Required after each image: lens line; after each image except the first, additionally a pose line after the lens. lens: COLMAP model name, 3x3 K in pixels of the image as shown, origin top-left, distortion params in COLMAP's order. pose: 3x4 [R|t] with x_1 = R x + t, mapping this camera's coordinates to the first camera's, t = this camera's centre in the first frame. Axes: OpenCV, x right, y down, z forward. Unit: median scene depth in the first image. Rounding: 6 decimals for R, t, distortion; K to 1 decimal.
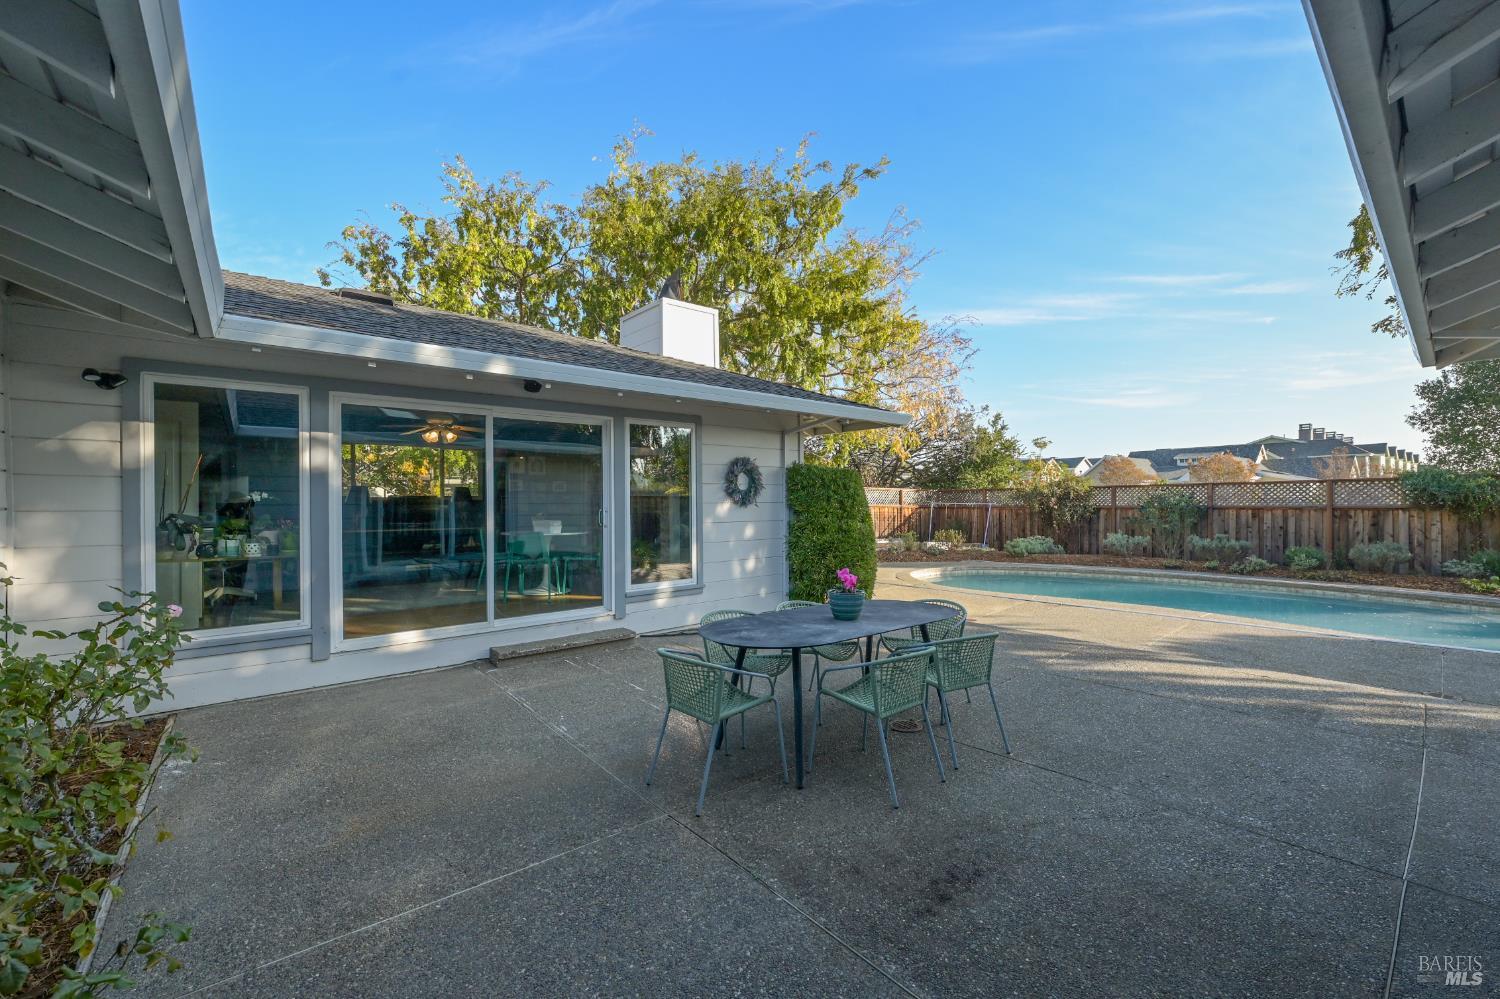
lens RADIAL K [[597.3, 0, 745.6], [0, 597.3, 501.1], [0, 0, 1]] dist [-0.001016, 0.000173]
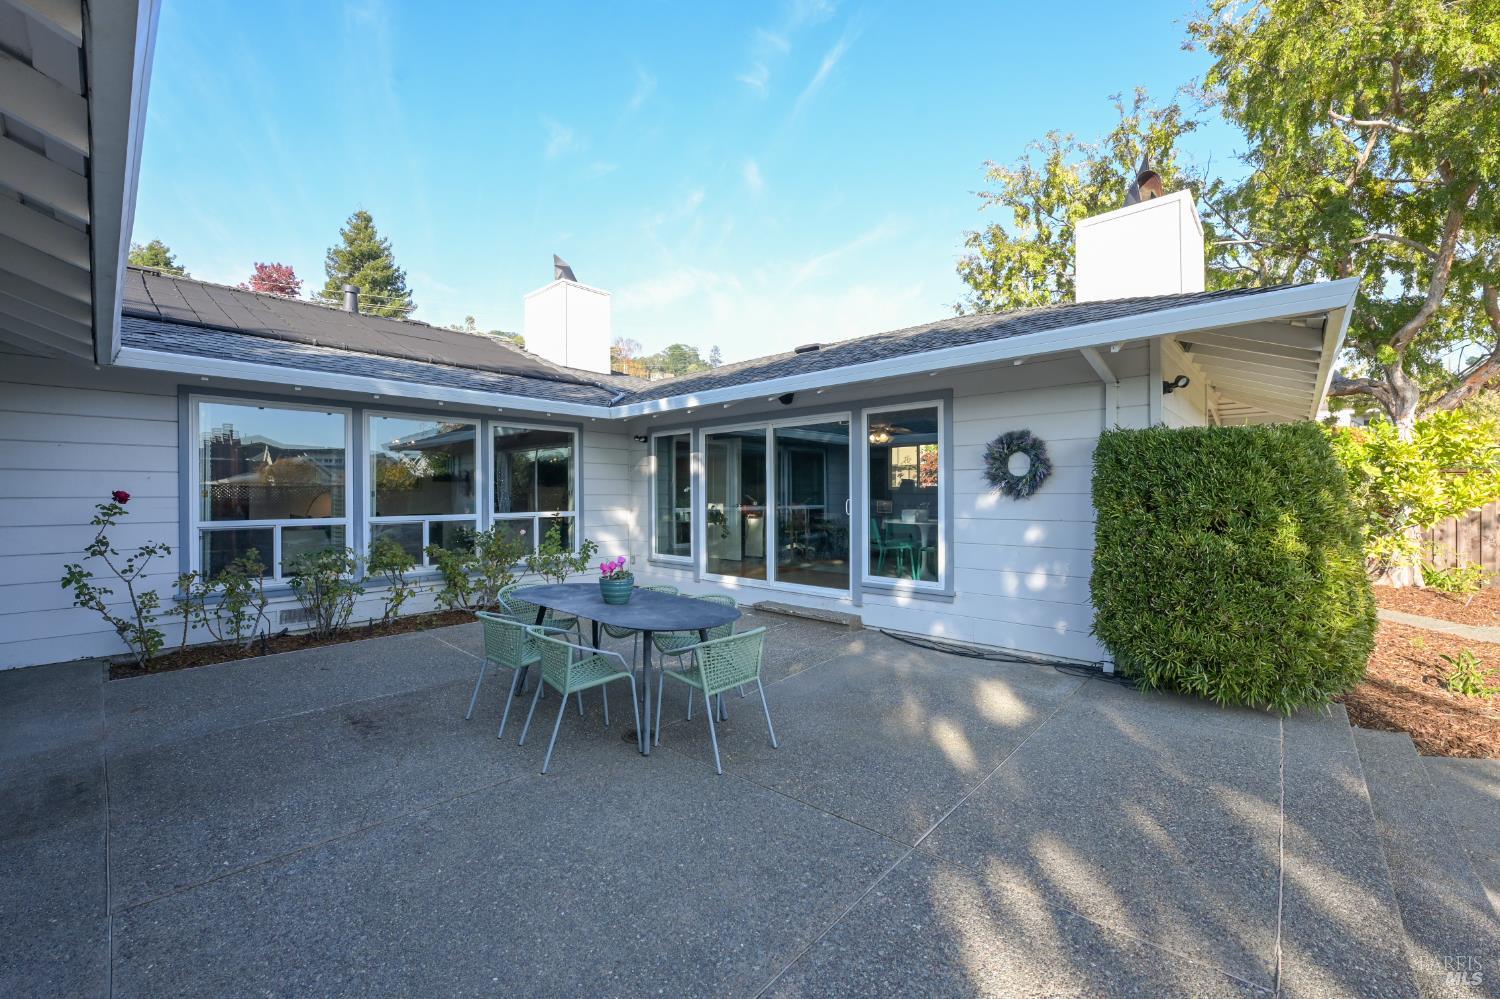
lens RADIAL K [[597.3, 0, 745.5], [0, 597.3, 496.5], [0, 0, 1]] dist [-0.001016, 0.000173]
pose [[0.132741, 0.012073, -0.991077, 0.770023], [0.005548, 0.999901, 0.012924, -0.005708], [0.991135, -0.007214, 0.132660, 0.663730]]
